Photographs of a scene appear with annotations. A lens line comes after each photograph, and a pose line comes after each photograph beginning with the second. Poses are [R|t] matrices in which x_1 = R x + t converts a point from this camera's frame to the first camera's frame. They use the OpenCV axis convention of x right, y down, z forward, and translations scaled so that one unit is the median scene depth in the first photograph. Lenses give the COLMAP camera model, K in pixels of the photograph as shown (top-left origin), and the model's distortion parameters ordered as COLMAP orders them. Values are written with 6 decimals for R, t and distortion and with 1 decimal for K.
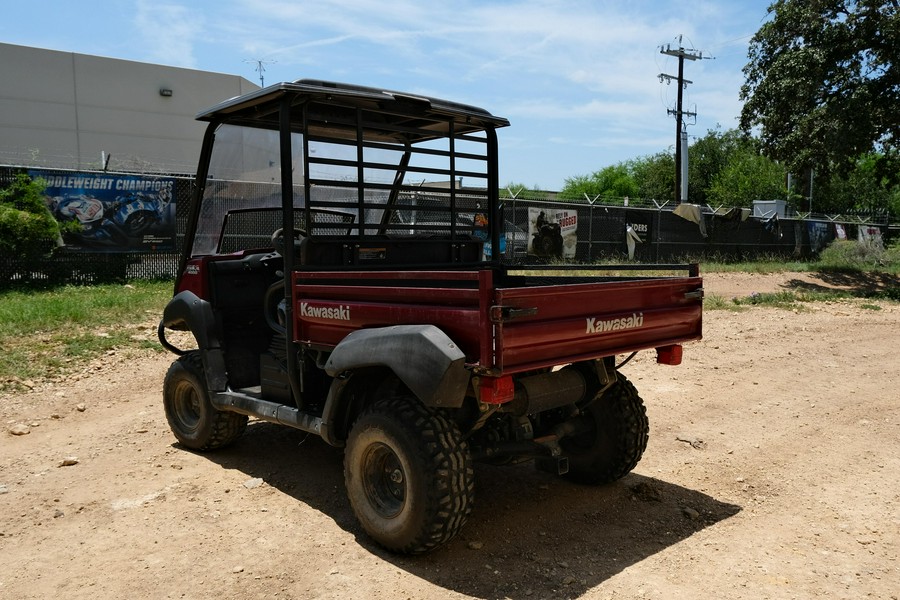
lens RADIAL K [[717.2, 0, 448.1], [0, 717.2, 302.0], [0, 0, 1]] dist [-0.007847, -0.006501]
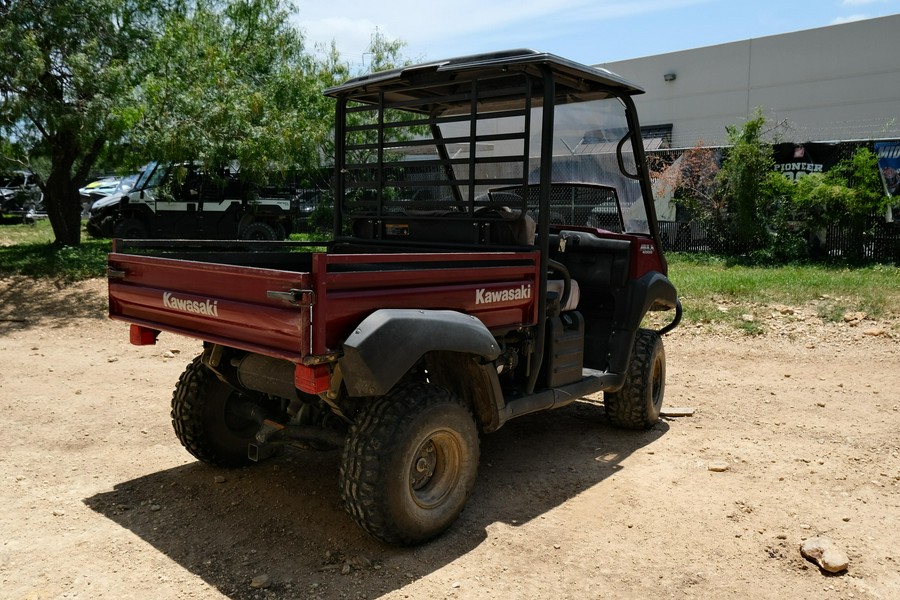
lens RADIAL K [[717.2, 0, 448.1], [0, 717.2, 302.0], [0, 0, 1]] dist [-0.007847, -0.006501]
pose [[0.114109, 0.124297, -0.985662, 0.930018], [-0.092119, 0.989192, 0.114077, -0.087518], [0.989188, 0.077781, 0.124326, 0.938580]]
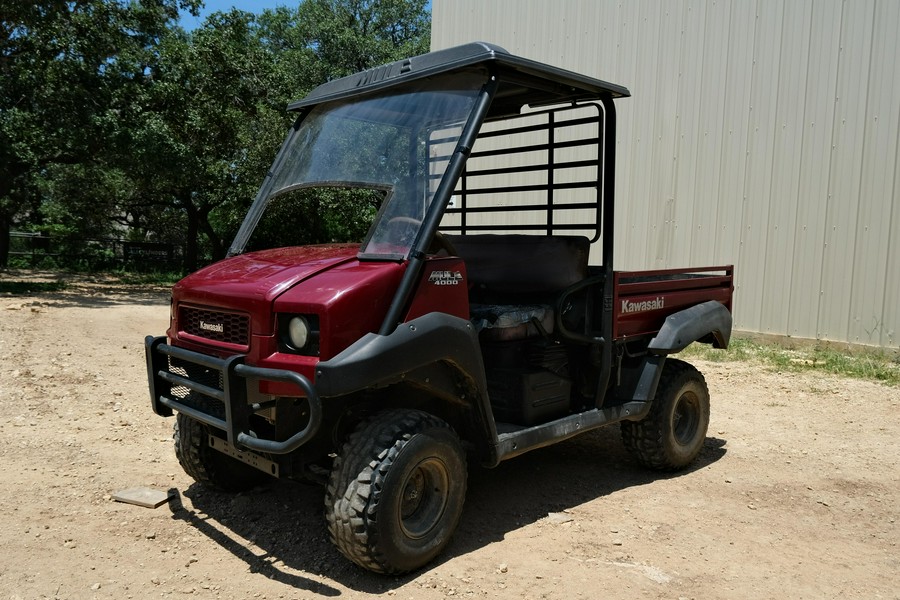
lens RADIAL K [[714.9, 0, 450.0], [0, 714.9, 300.0], [0, 0, 1]] dist [-0.009345, -0.003643]
pose [[-0.012953, -0.068952, 0.997536, -1.104504], [0.059664, 0.995789, 0.069606, -0.078617], [-0.998134, 0.060419, -0.008785, 1.108239]]
